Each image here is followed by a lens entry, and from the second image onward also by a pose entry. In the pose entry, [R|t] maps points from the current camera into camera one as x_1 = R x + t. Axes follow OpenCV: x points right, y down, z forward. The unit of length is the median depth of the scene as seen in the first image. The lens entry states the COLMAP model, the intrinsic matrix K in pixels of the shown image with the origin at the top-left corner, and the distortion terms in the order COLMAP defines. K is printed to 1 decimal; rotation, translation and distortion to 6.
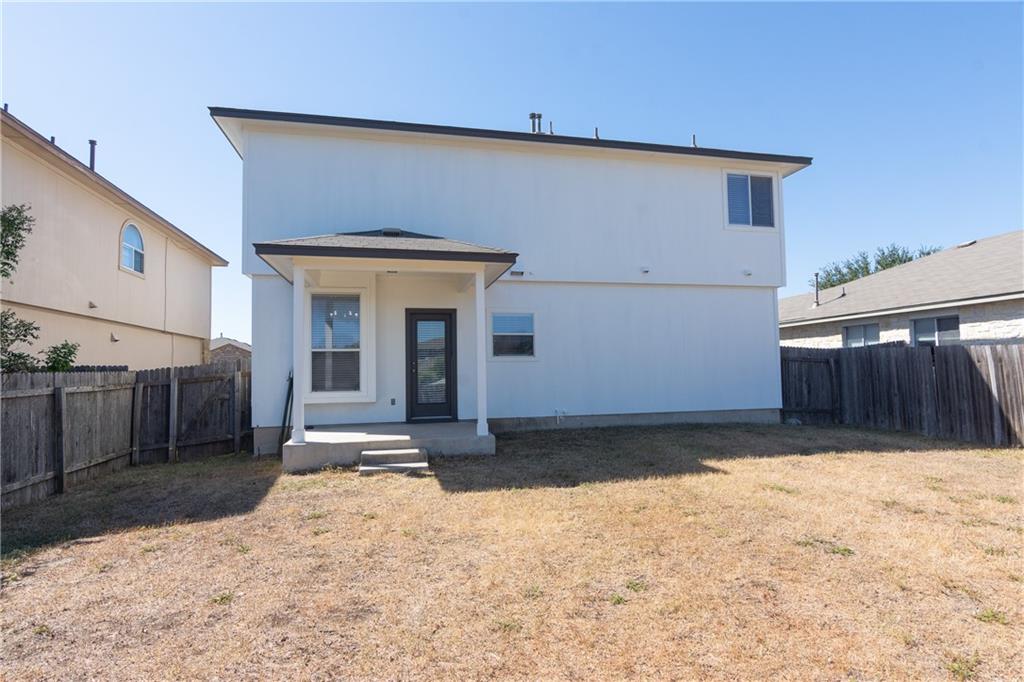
lens RADIAL K [[548.1, 0, 512.5], [0, 548.1, 339.9], [0, 0, 1]] dist [0.000727, 0.000474]
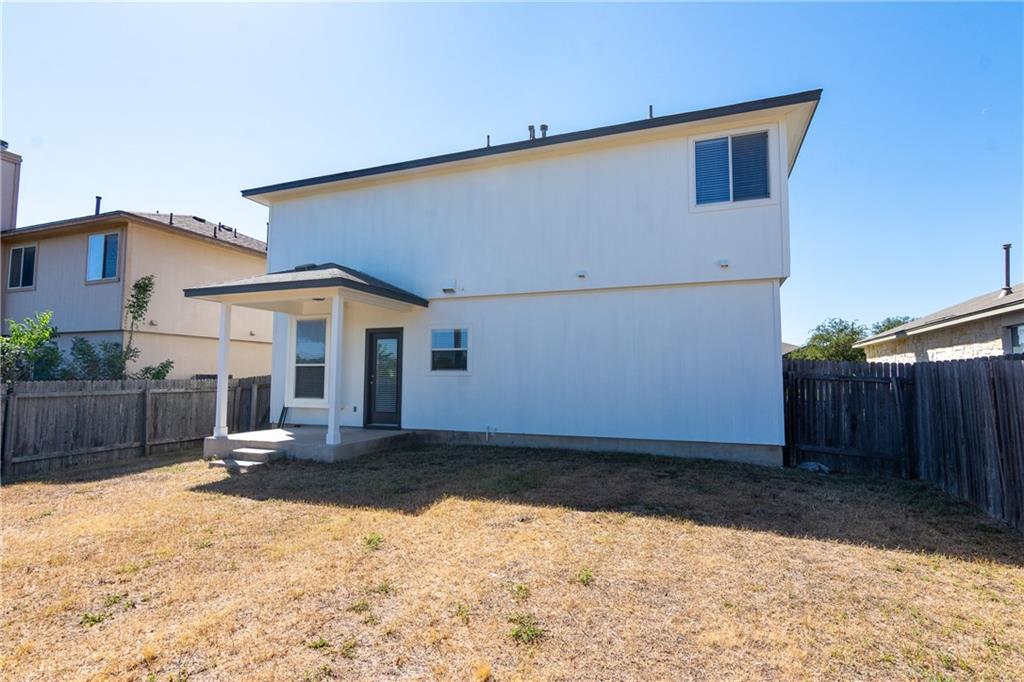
lens RADIAL K [[495.0, 0, 512.8], [0, 495.0, 340.0], [0, 0, 1]] dist [0.003587, 0.000170]
pose [[0.833228, -0.024067, -0.552405, 0.616637], [0.014811, 0.999665, -0.021212, -0.006449], [0.552731, 0.009493, 0.833306, 0.287417]]
